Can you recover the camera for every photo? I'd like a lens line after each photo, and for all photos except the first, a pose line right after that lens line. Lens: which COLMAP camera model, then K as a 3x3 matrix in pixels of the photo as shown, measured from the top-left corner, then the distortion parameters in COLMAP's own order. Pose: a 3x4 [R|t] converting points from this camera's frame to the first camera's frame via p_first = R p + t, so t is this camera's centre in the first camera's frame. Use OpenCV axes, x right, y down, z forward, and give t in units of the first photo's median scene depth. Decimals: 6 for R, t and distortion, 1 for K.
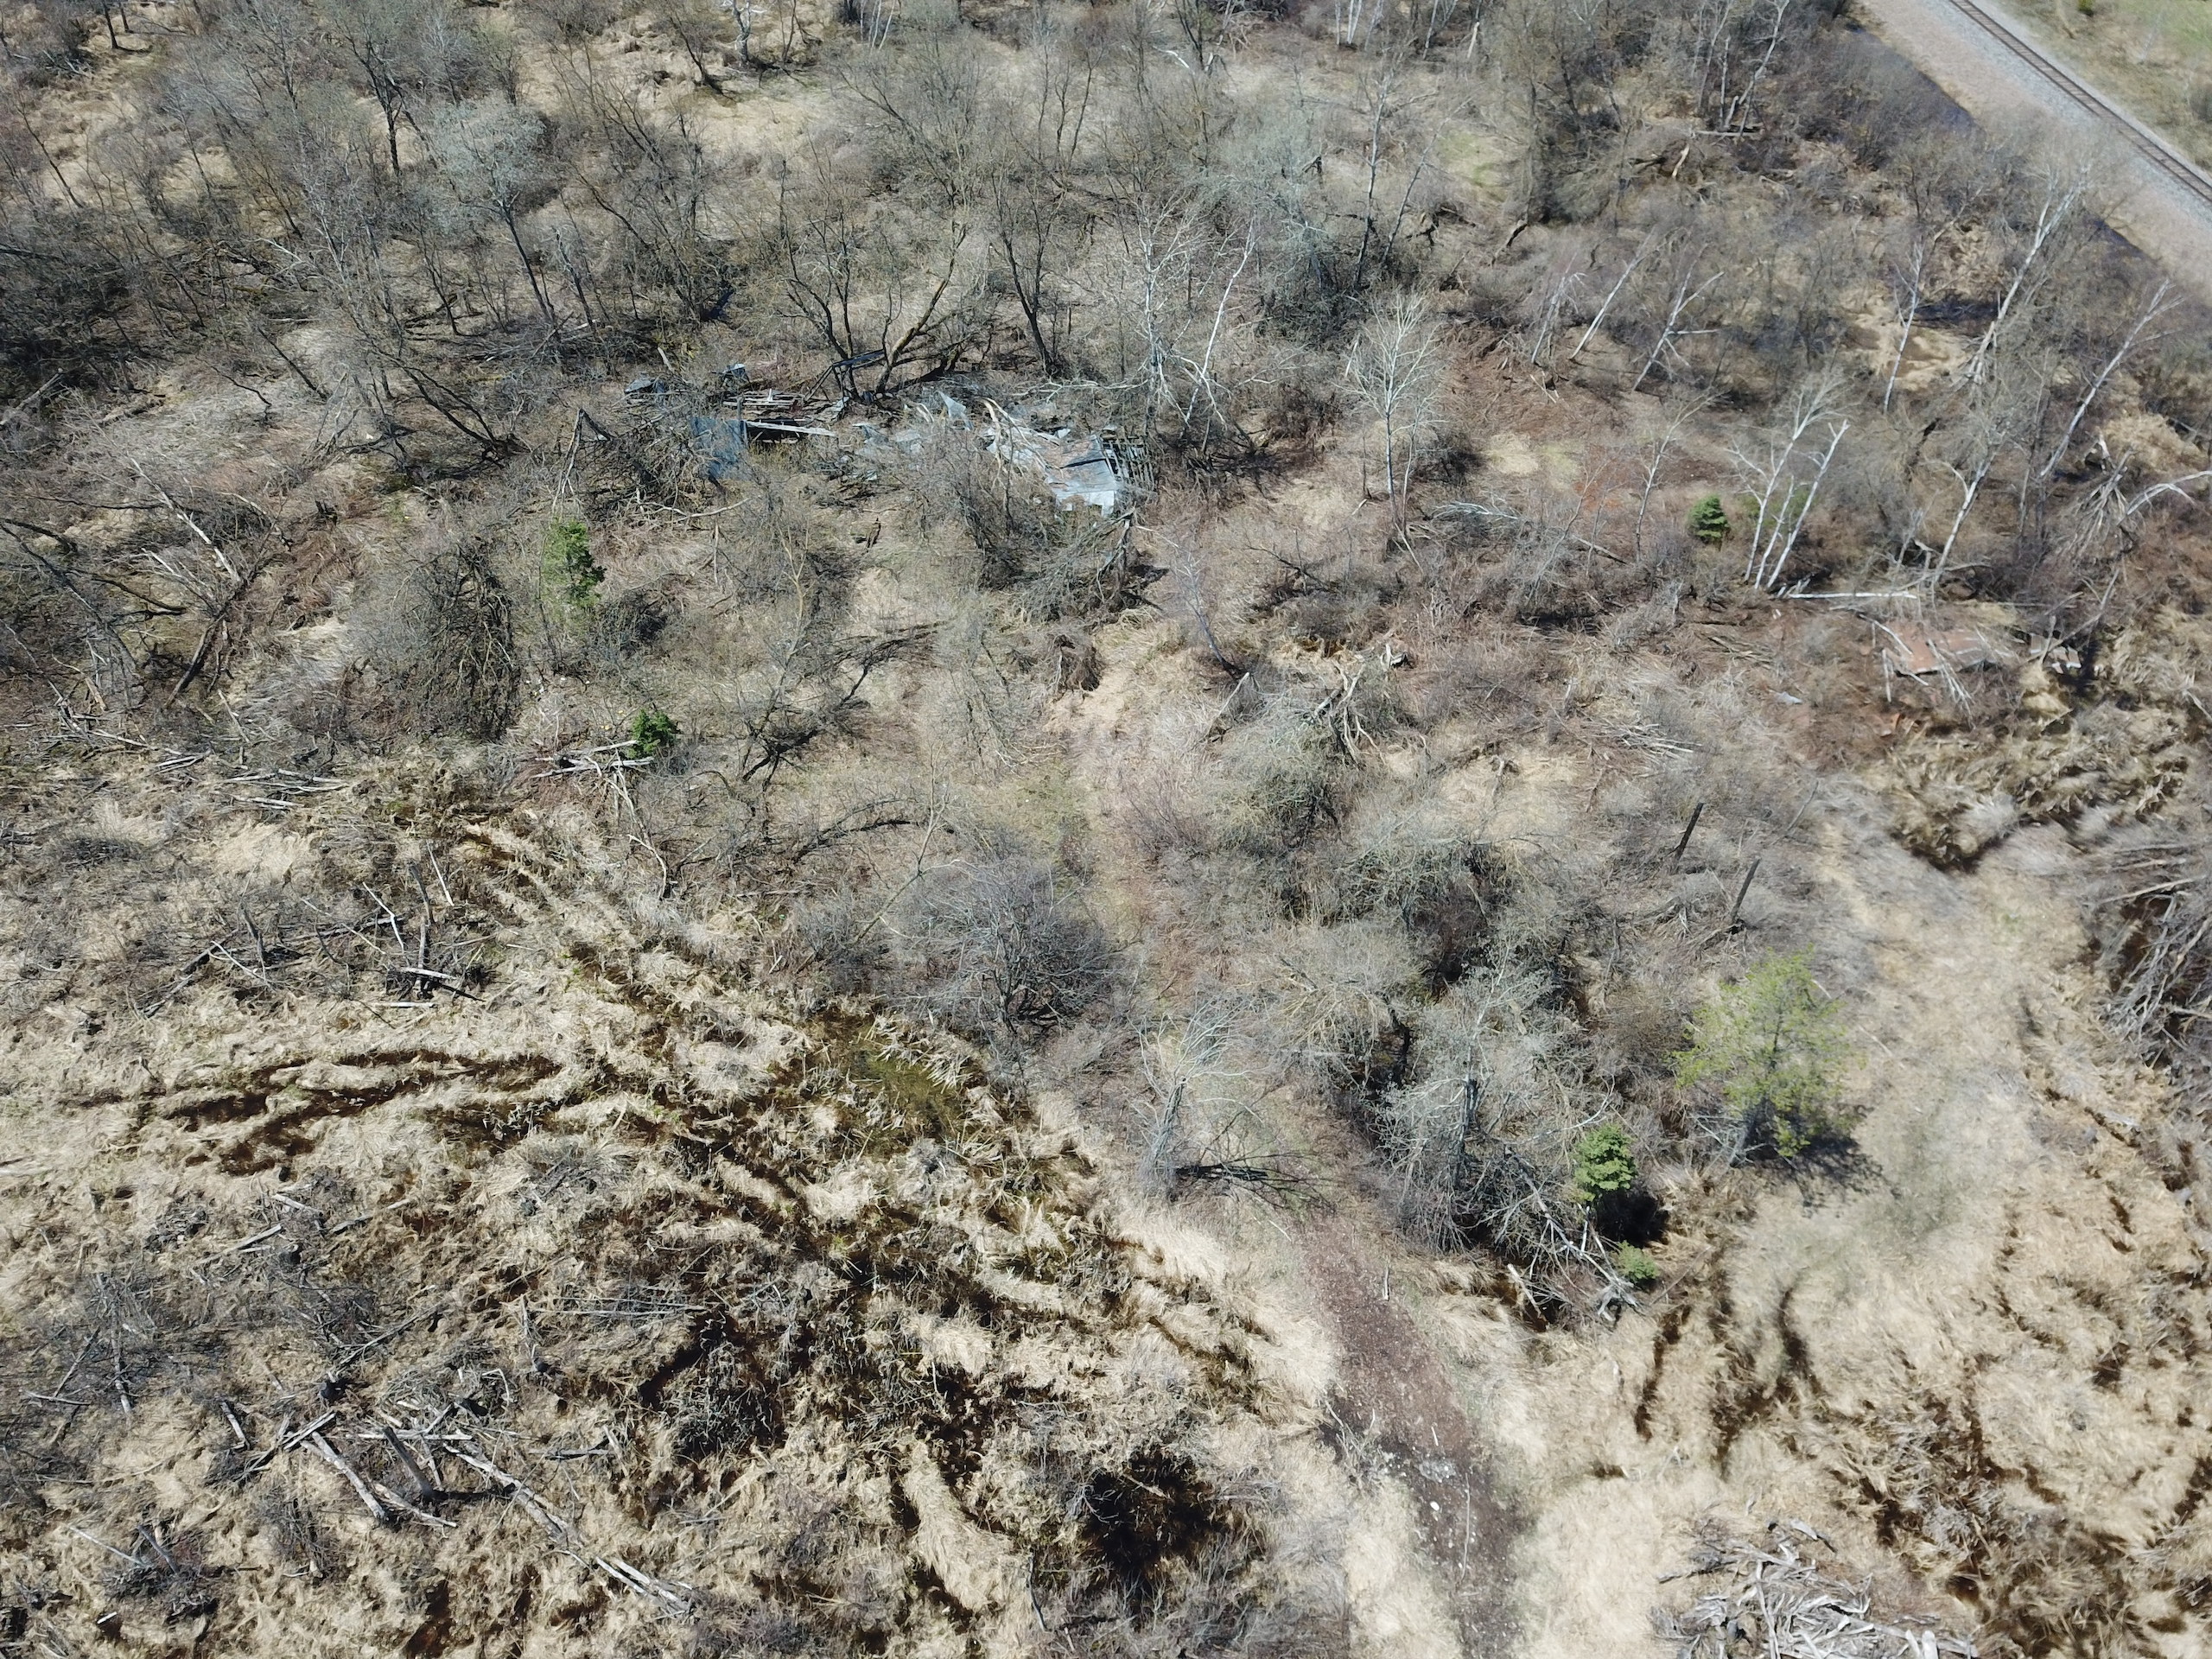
lens RADIAL K [[1689.4, 0, 1089.9], [0, 1689.4, 841.0], [0, 0, 1]] dist [0.020879, -0.016399]
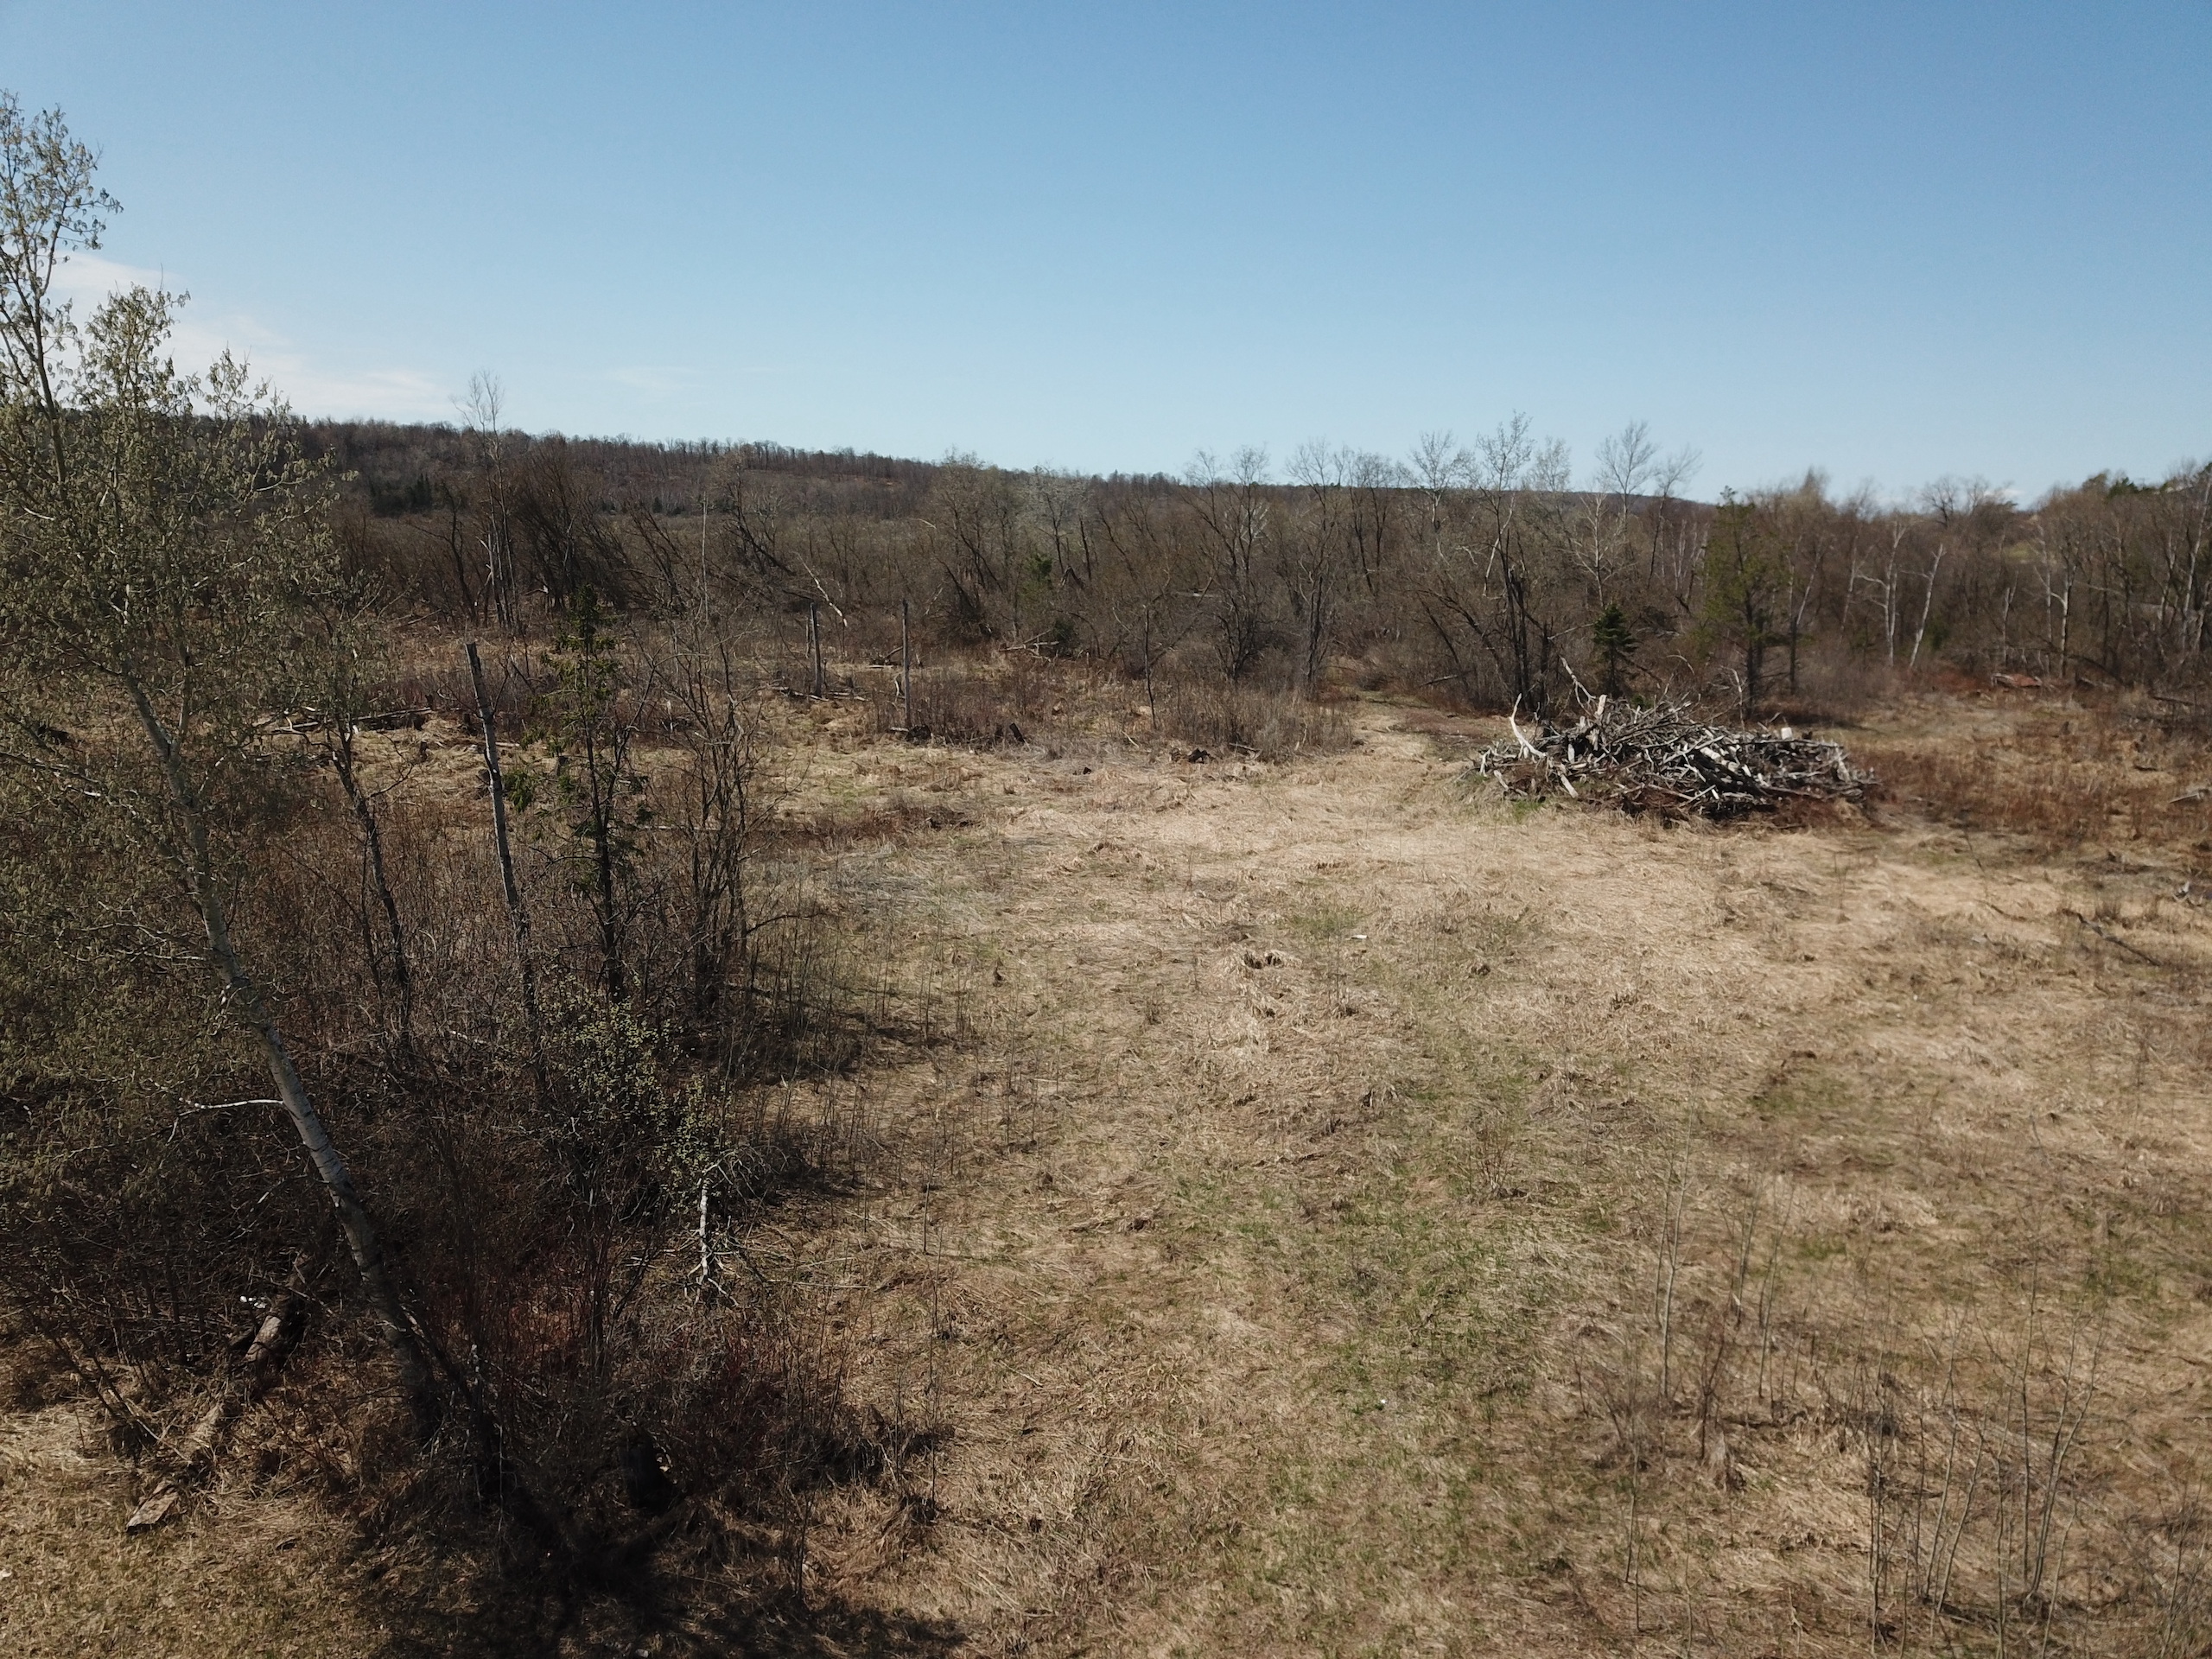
lens RADIAL K [[1689.4, 0, 1092.4], [0, 1689.4, 861.9], [0, 0, 1]] dist [0.020879, -0.016399]
pose [[0.944373, 0.022770, -0.328086, 0.293452], [-0.213127, 0.802145, -0.557799, 0.994952], [0.250472, 0.596695, 0.762377, -0.065067]]
